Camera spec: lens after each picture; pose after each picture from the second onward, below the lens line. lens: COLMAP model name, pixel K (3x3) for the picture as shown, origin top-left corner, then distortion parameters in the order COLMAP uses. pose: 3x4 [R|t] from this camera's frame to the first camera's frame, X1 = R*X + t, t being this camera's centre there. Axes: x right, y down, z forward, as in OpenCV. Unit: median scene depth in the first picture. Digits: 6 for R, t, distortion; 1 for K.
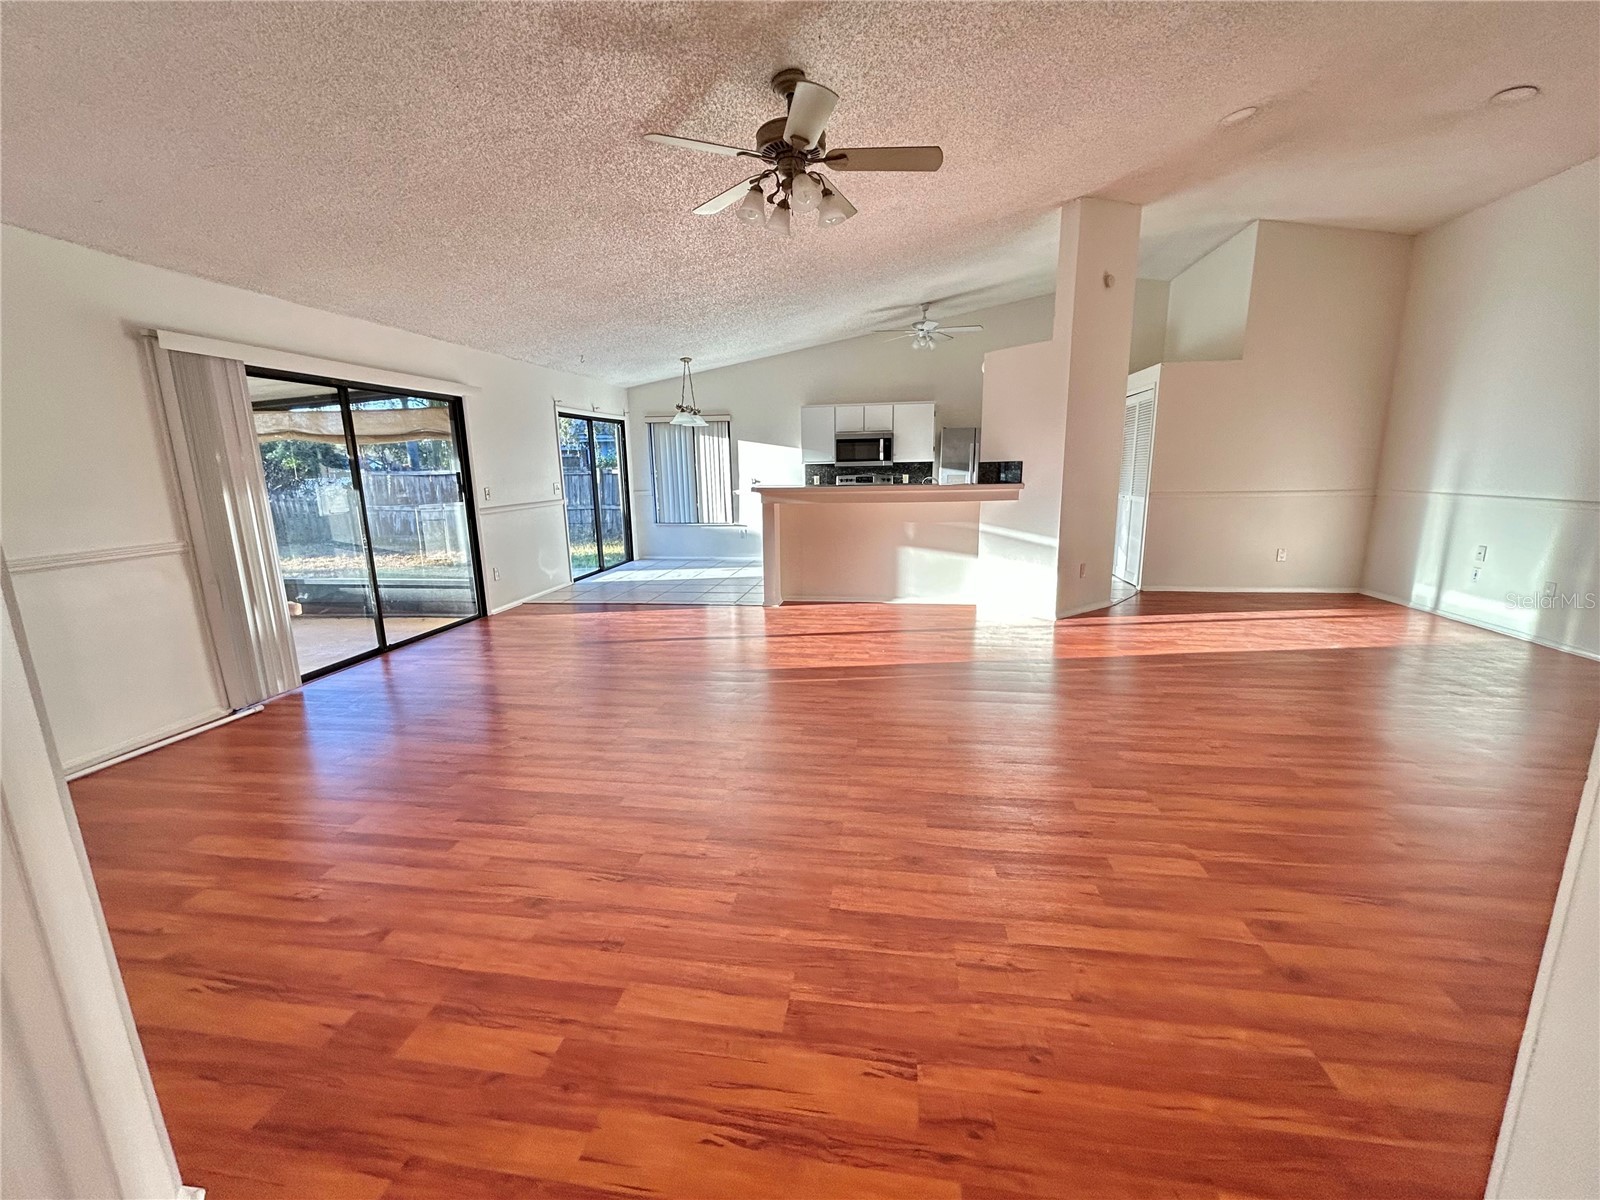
lens RADIAL K [[649.3, 0, 798.6], [0, 649.3, 600.8], [0, 0, 1]] dist [-0.001414, 0.000408]
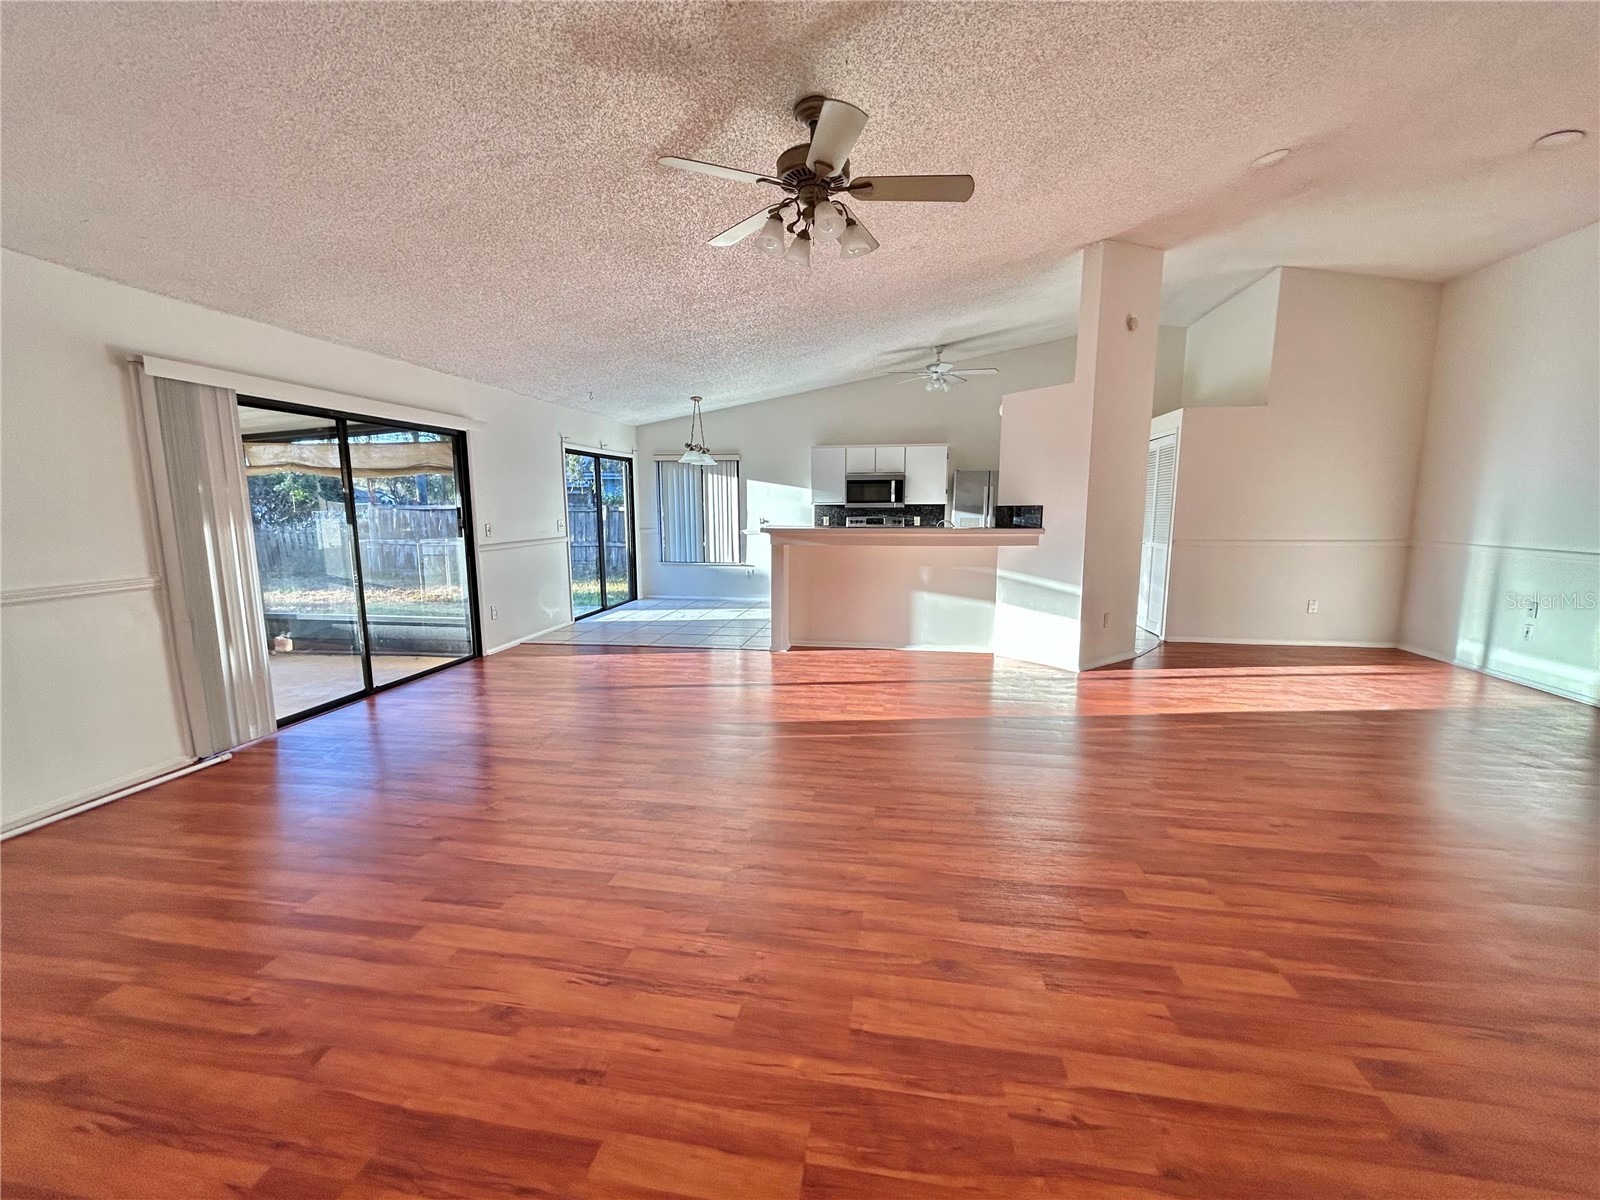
lens RADIAL K [[649.3, 0, 797.7], [0, 649.3, 600.9], [0, 0, 1]] dist [-0.001414, 0.000408]
pose [[0.999830, 0.016586, -0.008000, -0.008304], [-0.017032, 0.998097, -0.059261, -0.010649], [0.007002, 0.059388, 0.998210, 0.044573]]
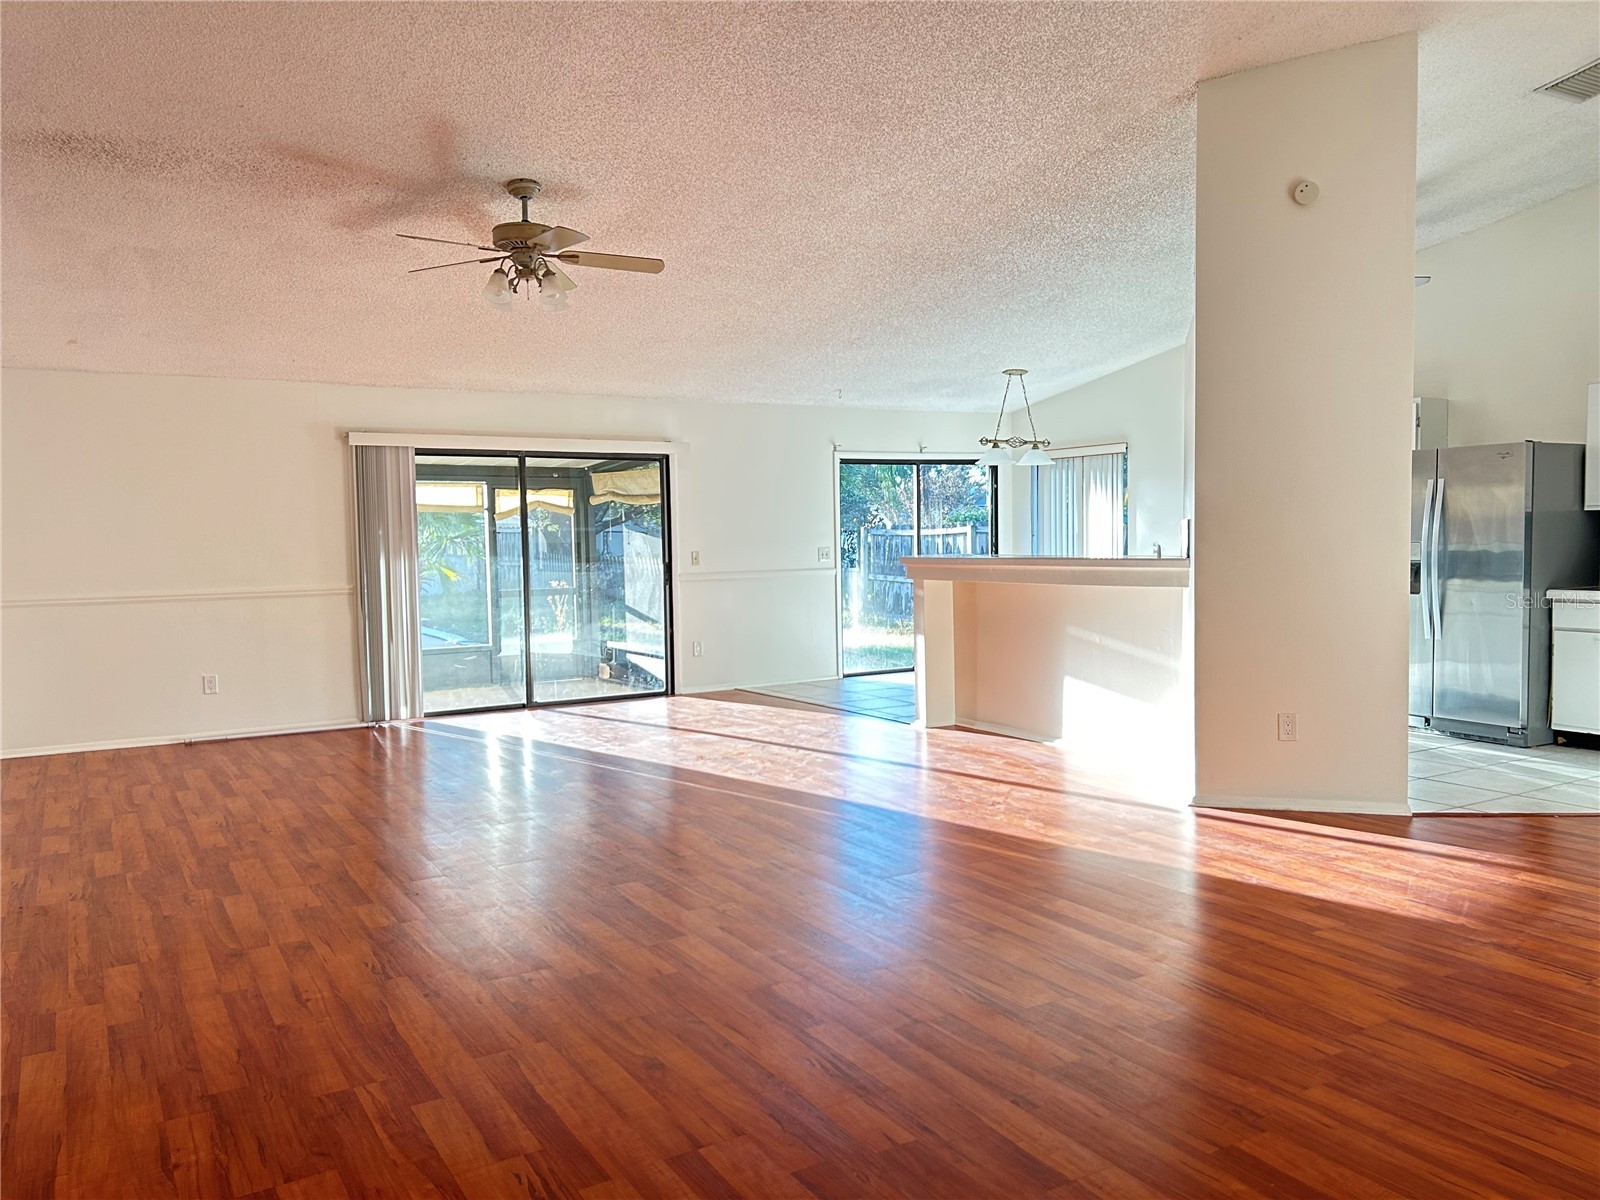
lens RADIAL K [[1206.1, 0, 788.8], [0, 1206.1, 598.5], [0, 0, 1]] dist [0.055970, -0.059703]
pose [[0.634210, 0.046830, -0.771741, 0.937975], [-0.152568, 0.986117, -0.065541, -0.023973], [0.757958, 0.159310, 0.632550, 0.074254]]
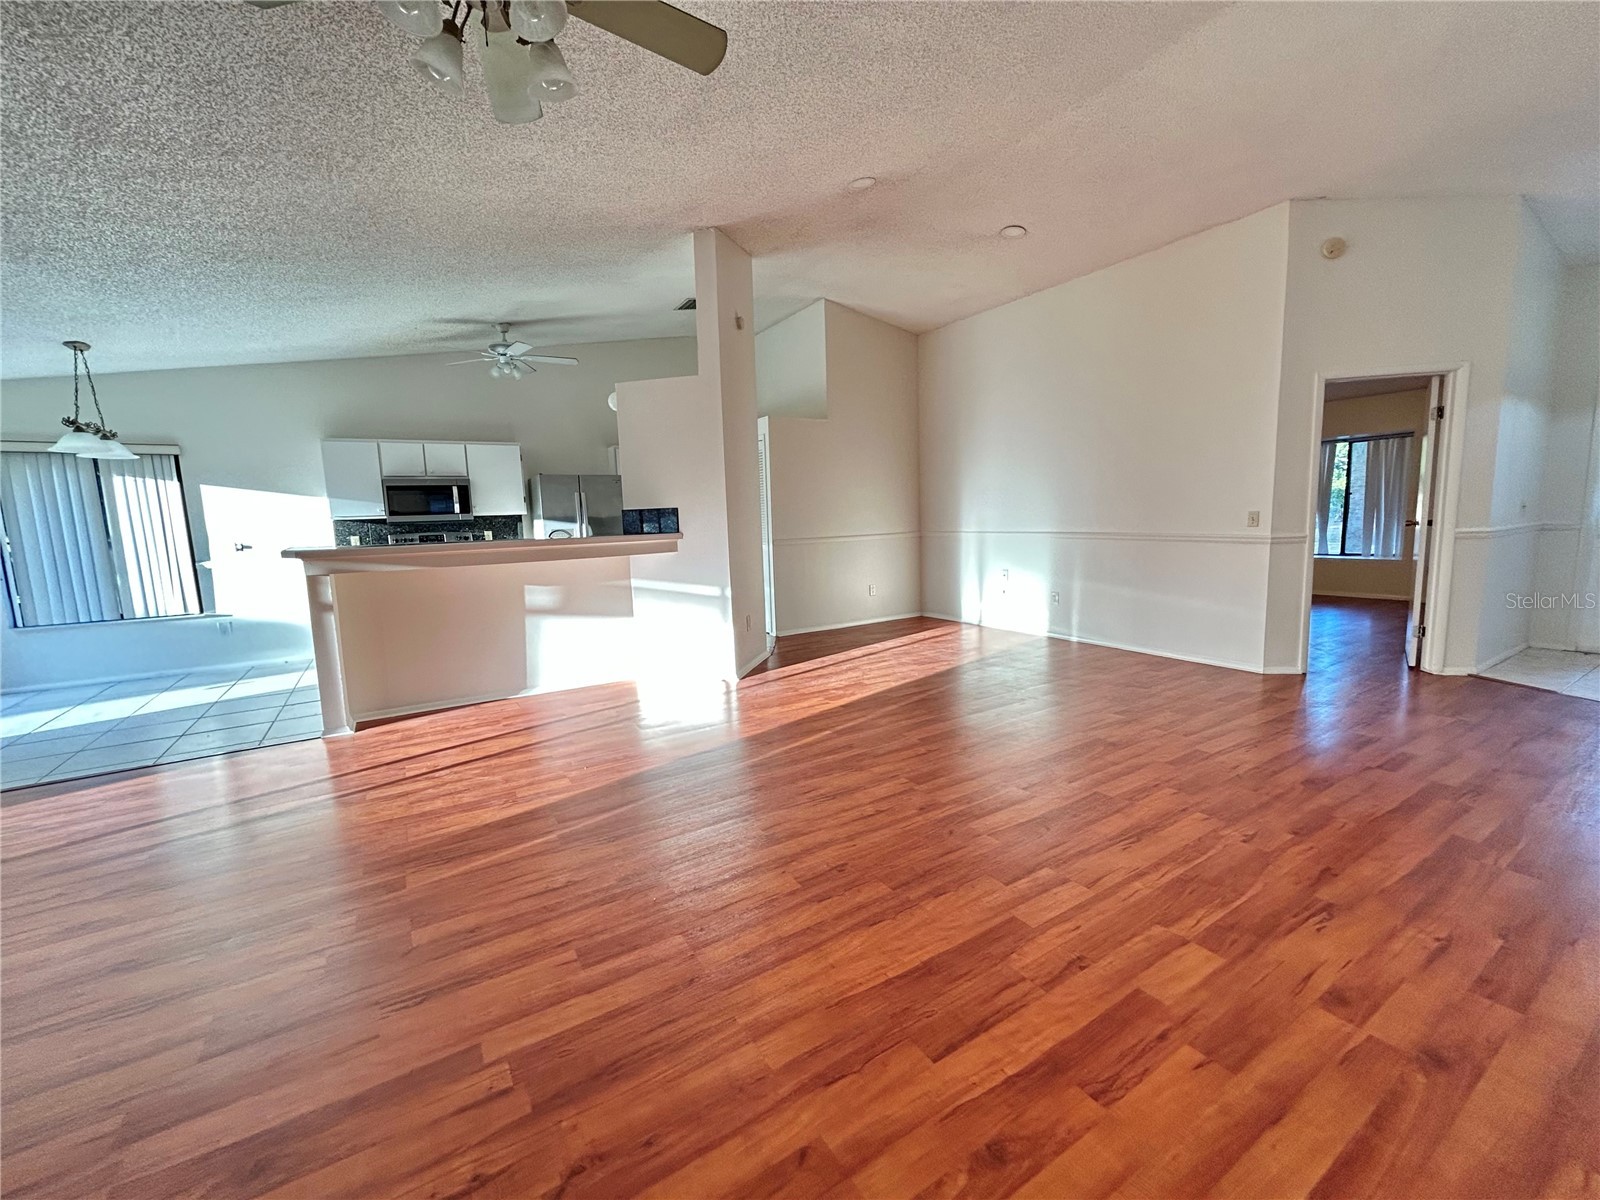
lens RADIAL K [[649.3, 0, 796.5], [0, 649.3, 598.4], [0, 0, 1]] dist [-0.001414, 0.000408]
pose [[0.760013, -0.089968, 0.643651, -0.108150], [0.152011, 0.987509, -0.041460, -0.032568], [-0.631881, 0.129352, 0.764196, 0.241758]]
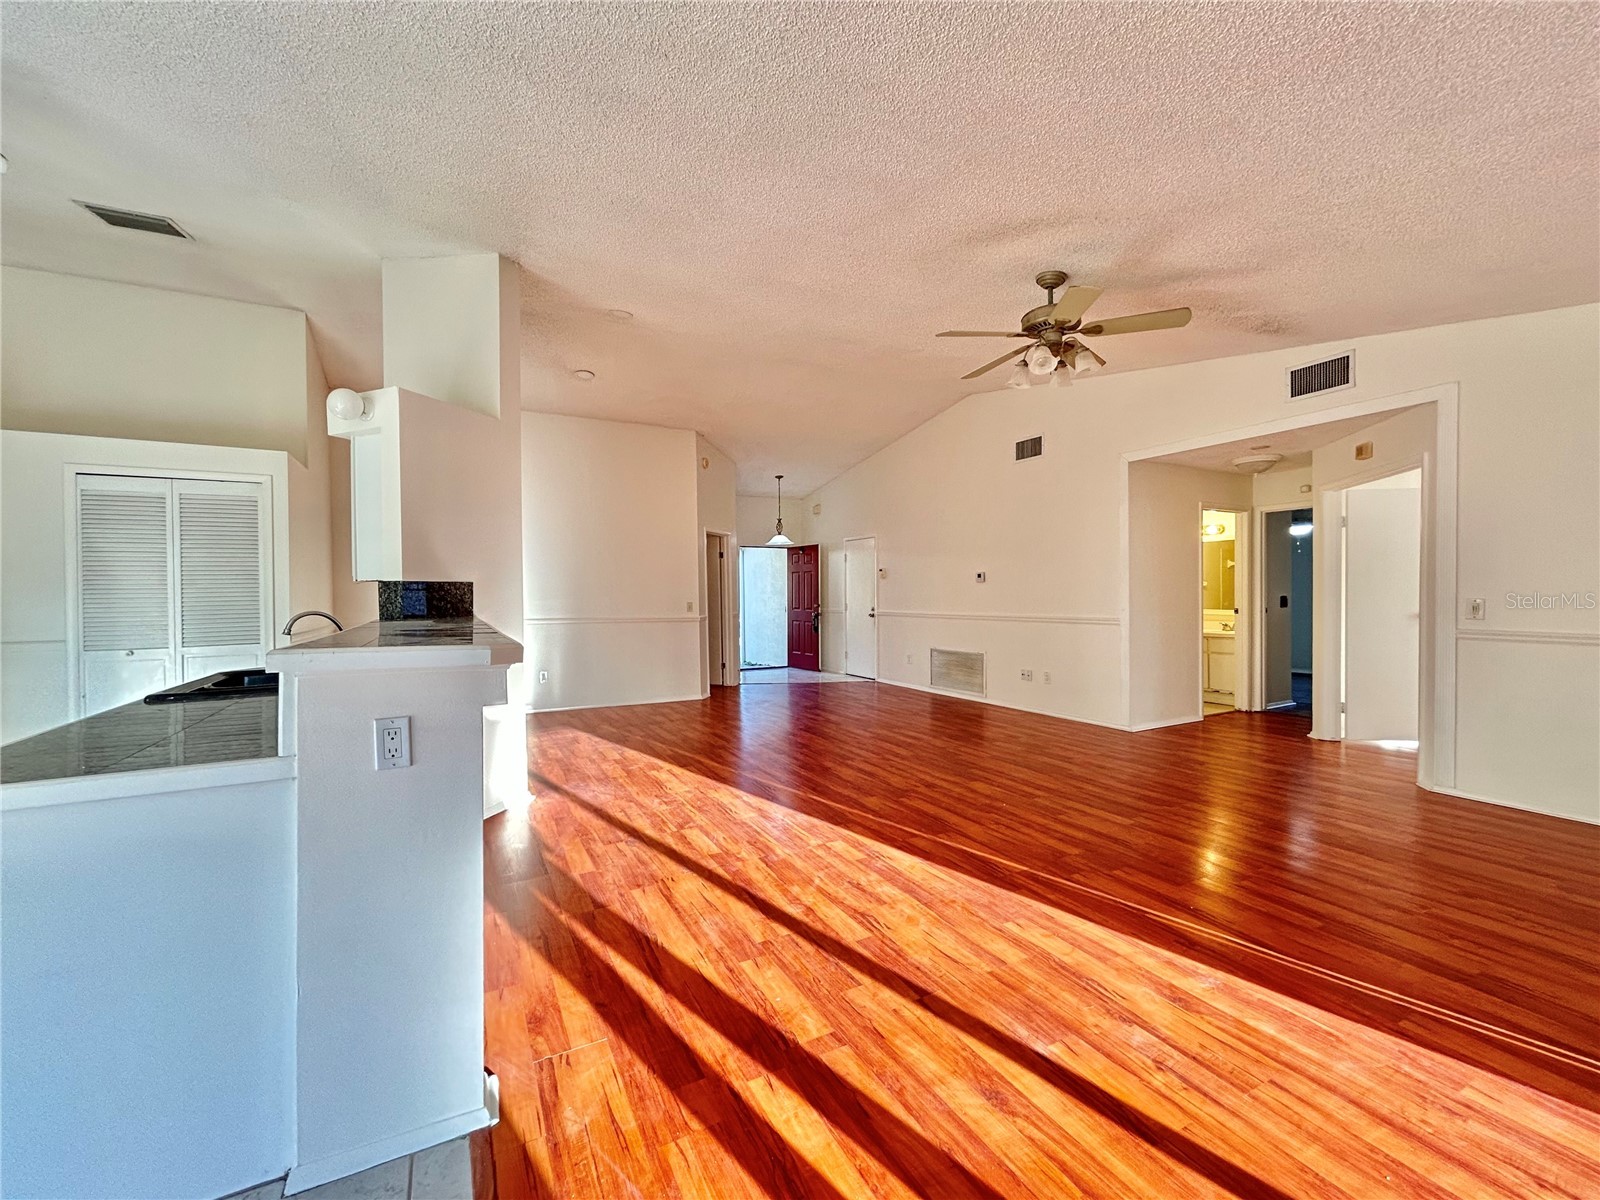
lens RADIAL K [[649.3, 0, 797.7], [0, 649.3, 598.7], [0, 0, 1]] dist [-0.001414, 0.000408]
pose [[-0.600083, 0.017095, 0.799755, -0.357277], [0.182350, 0.976373, 0.115953, -0.213674], [-0.778876, 0.215417, -0.589022, 1.123610]]
